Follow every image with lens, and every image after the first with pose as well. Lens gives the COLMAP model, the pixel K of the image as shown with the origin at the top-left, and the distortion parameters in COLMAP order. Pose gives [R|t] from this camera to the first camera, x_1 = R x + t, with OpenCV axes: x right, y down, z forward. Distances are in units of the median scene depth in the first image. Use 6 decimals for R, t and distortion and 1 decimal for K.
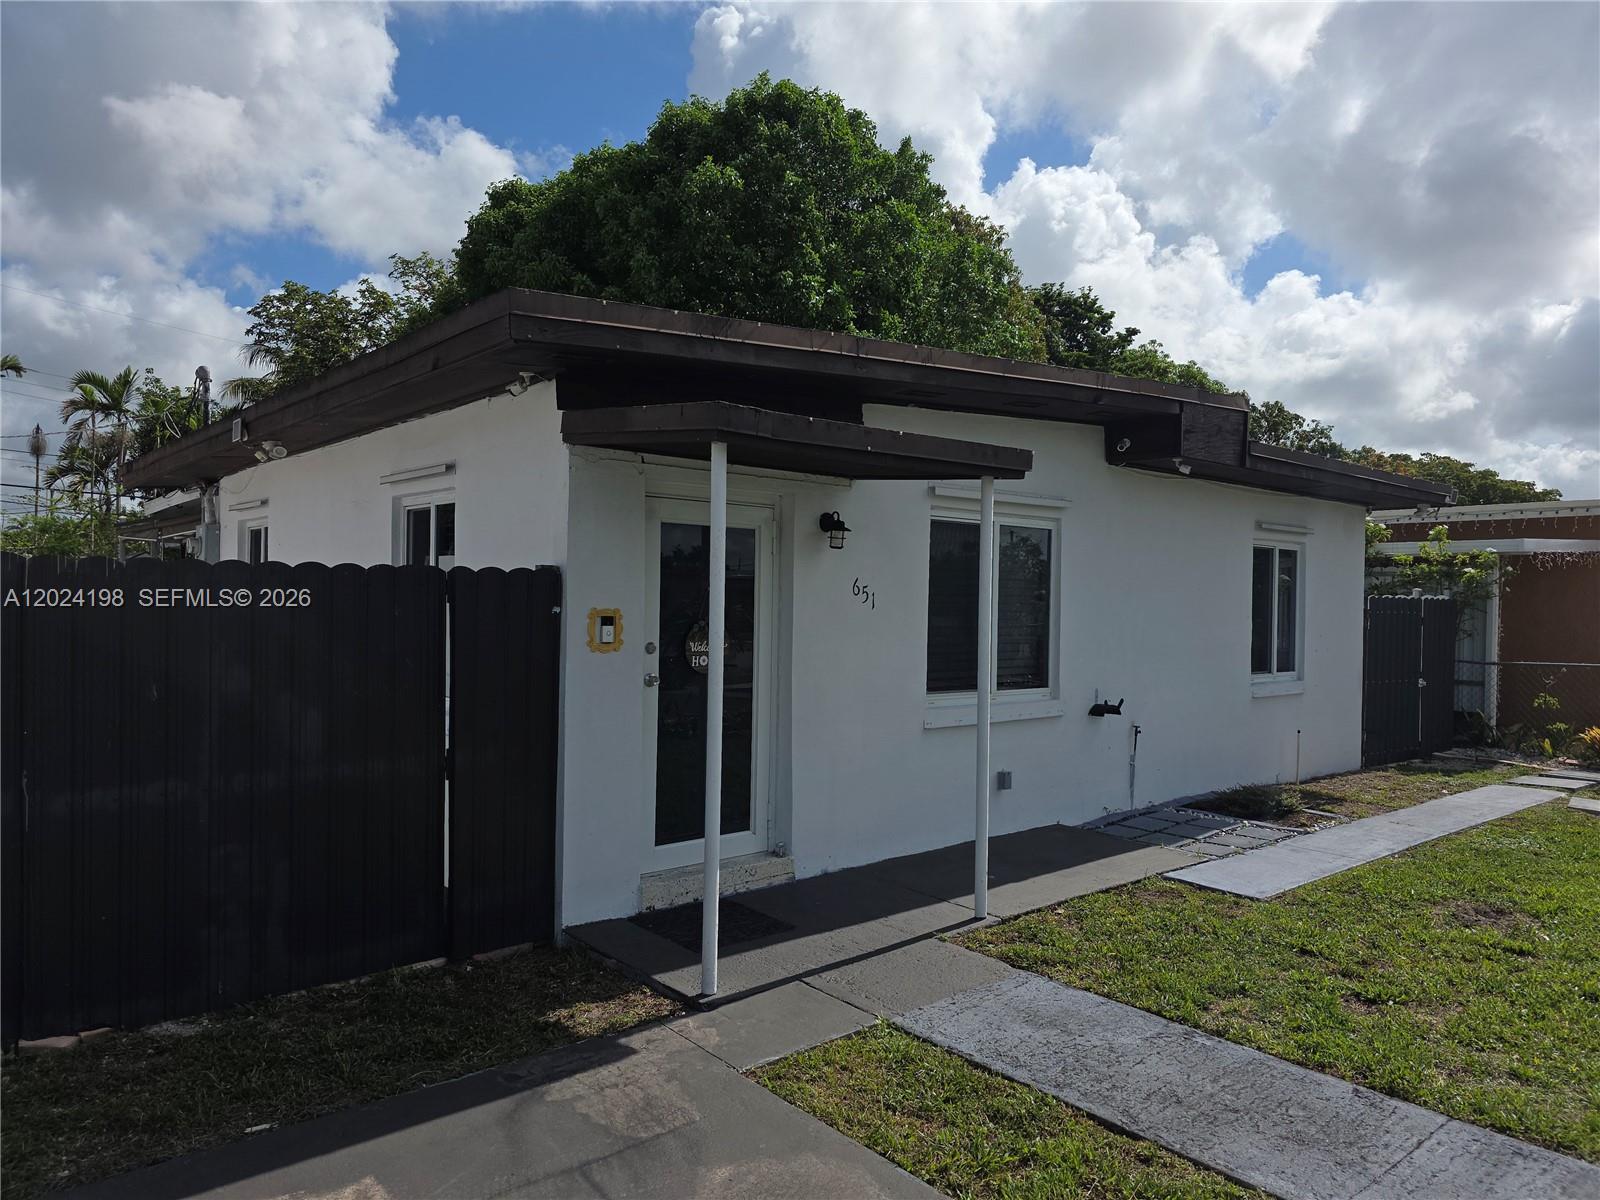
lens RADIAL K [[1079.4, 0, 776.6], [0, 1079.4, 622.3], [0, 0, 1]] dist [0.031900, -0.017848]
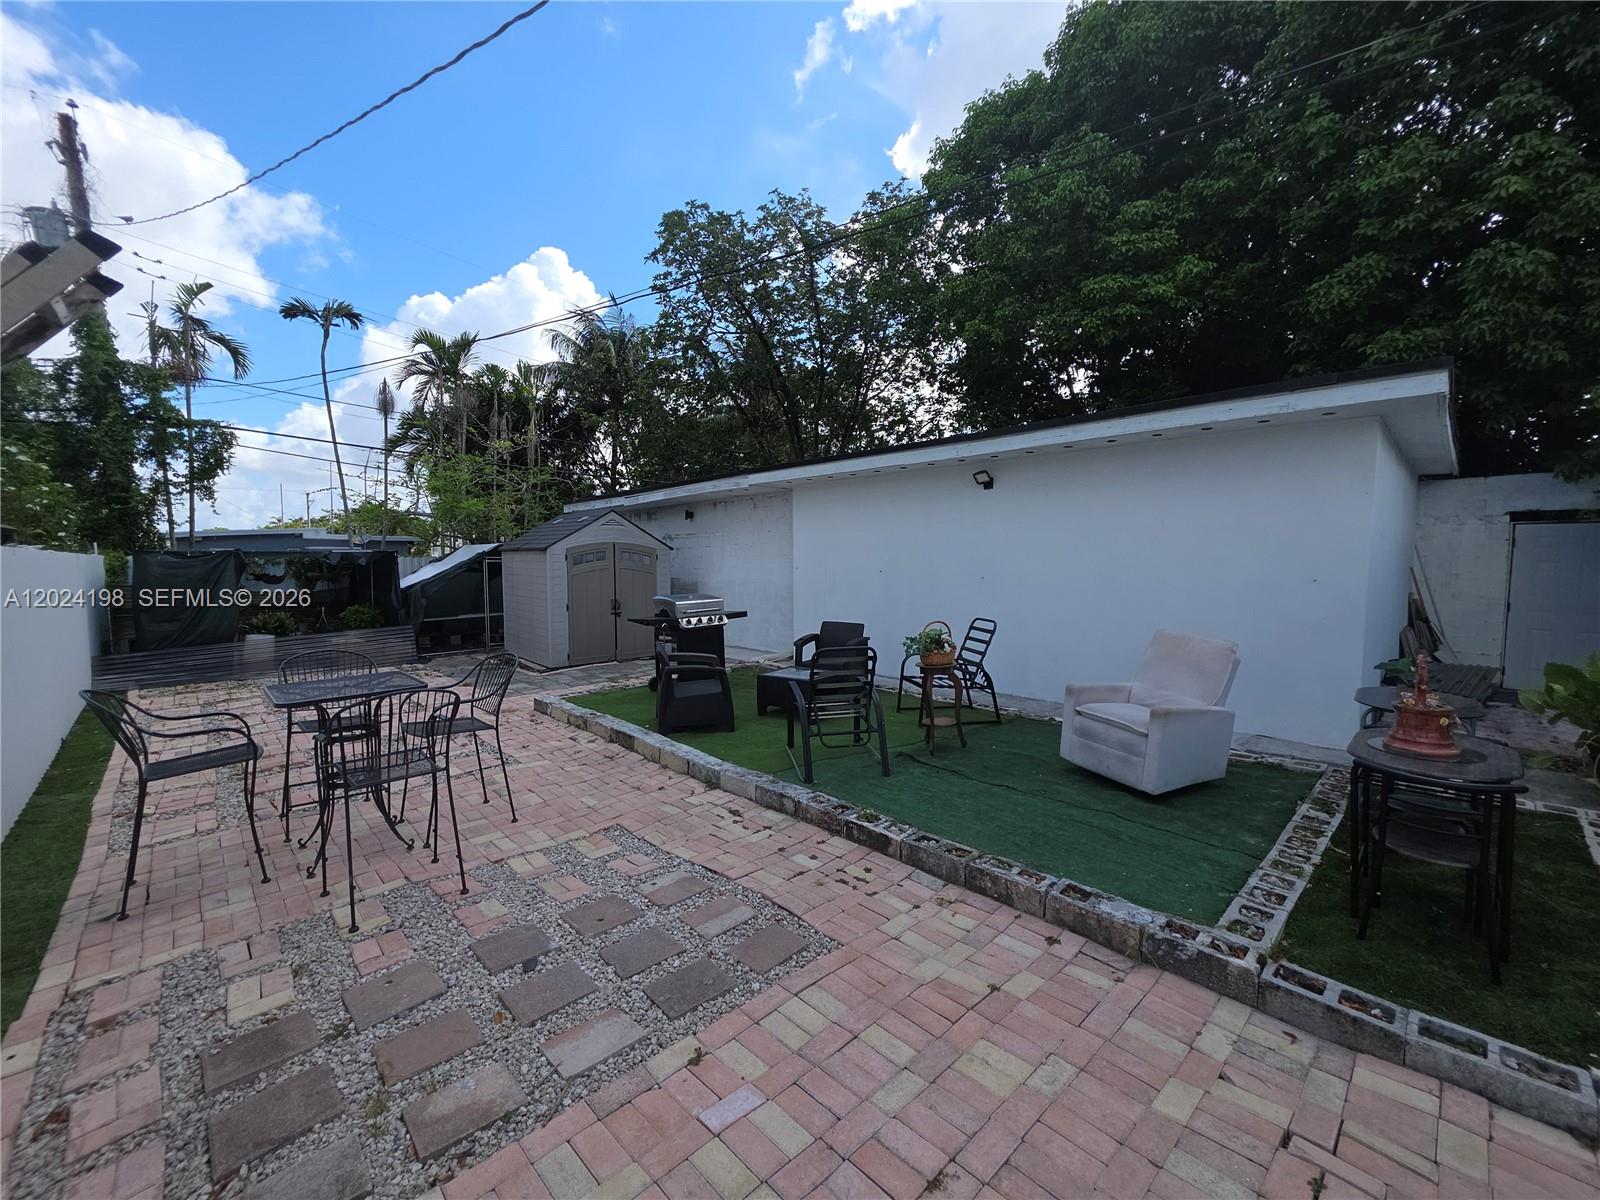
lens RADIAL K [[637.0, 0, 792.3], [0, 637.0, 595.2], [0, 0, 1]] dist [0.003100, -0.001018]
pose [[0.997783, -0.032348, 0.058161, -0.302567], [0.030514, 0.999017, 0.032142, -0.012942], [-0.059143, -0.030296, 0.997790, 0.366206]]
